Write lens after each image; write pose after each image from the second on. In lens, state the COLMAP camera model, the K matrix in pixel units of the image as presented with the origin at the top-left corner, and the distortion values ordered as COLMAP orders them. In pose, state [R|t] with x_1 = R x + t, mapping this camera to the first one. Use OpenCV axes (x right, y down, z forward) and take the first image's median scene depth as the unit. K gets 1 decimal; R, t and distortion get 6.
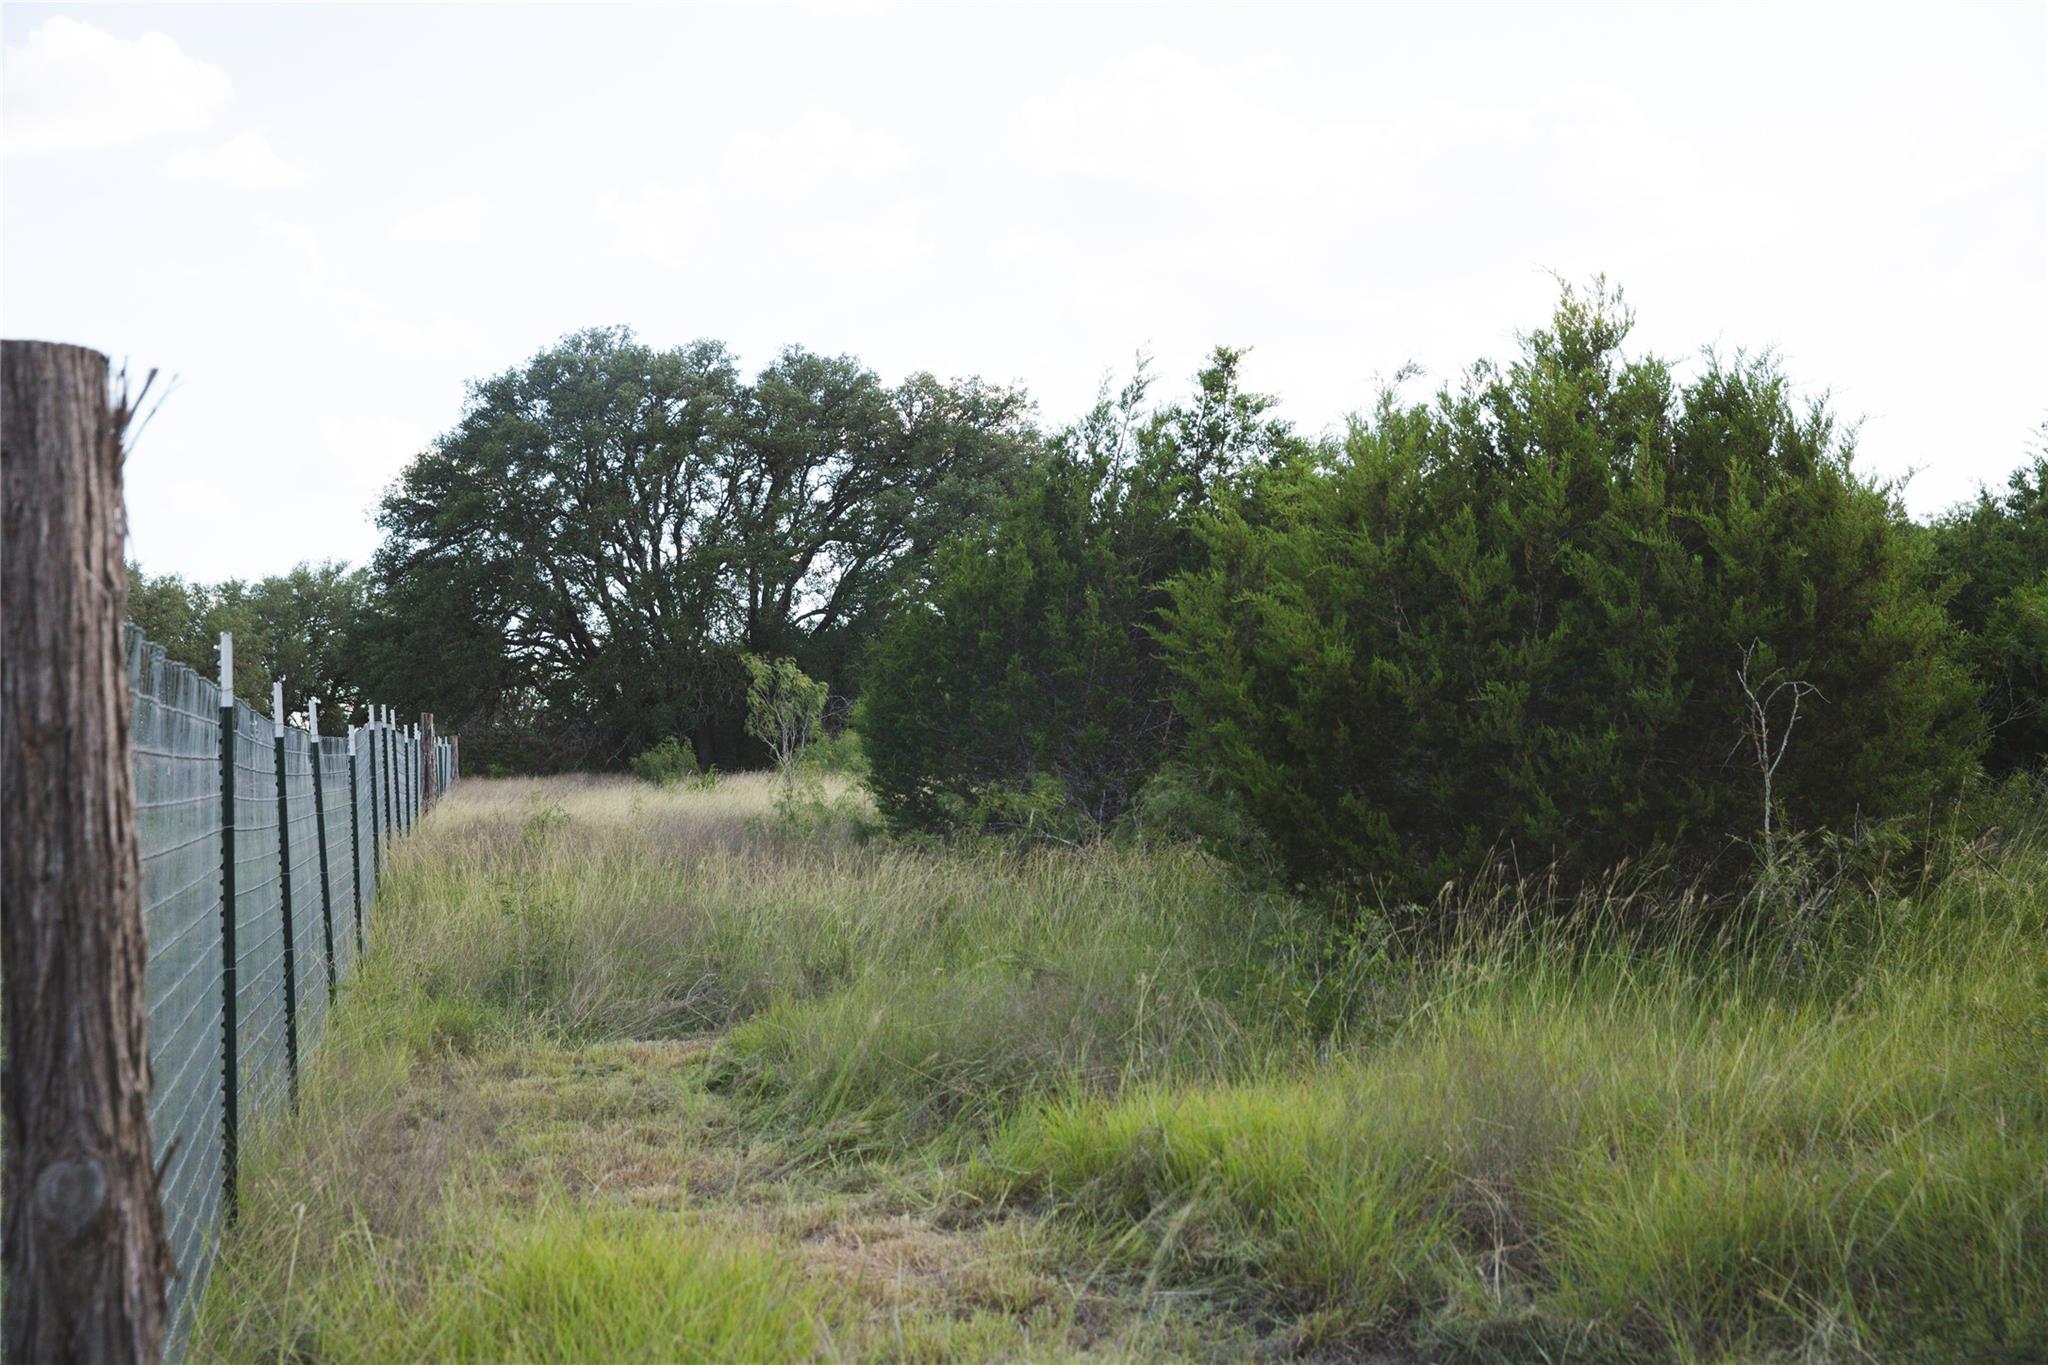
lens RADIAL K [[2782.5, 0, 1028.4], [0, 2782.5, 696.2], [0, 0, 1]] dist [0.098843, 0.000000]
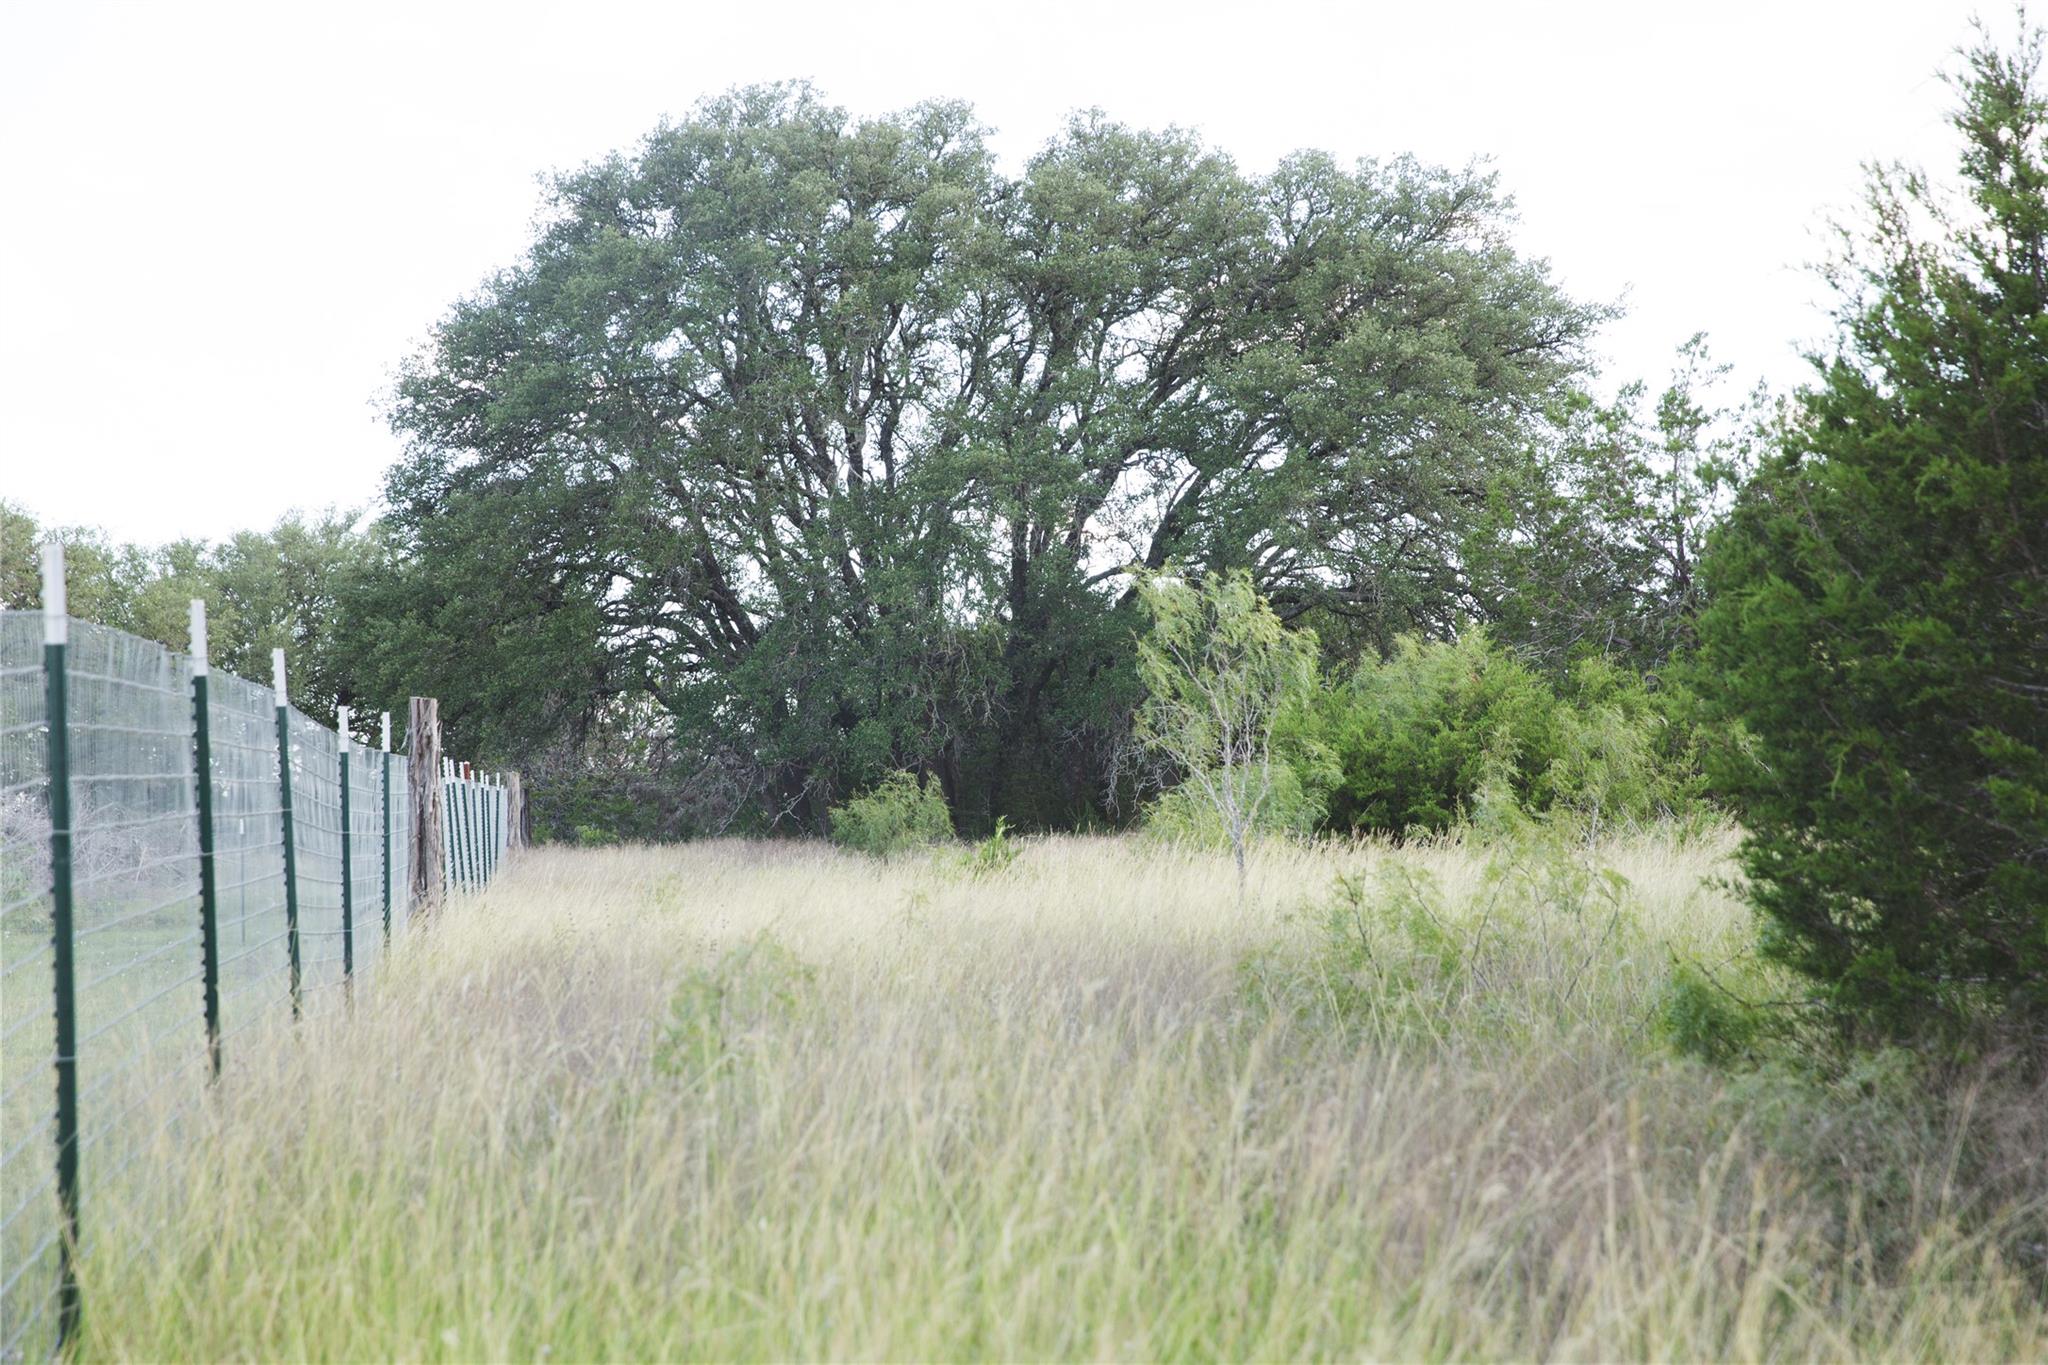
lens RADIAL K [[4085.1, 0, 1021.3], [0, 4085.1, 684.7], [0, 0, 1]] dist [0.215809, 0.000000]
pose [[0.996457, -0.001192, -0.084091, -0.025728], [0.000256, 0.999938, -0.011140, 0.004323], [0.084099, 0.011079, 0.996396, 0.140642]]
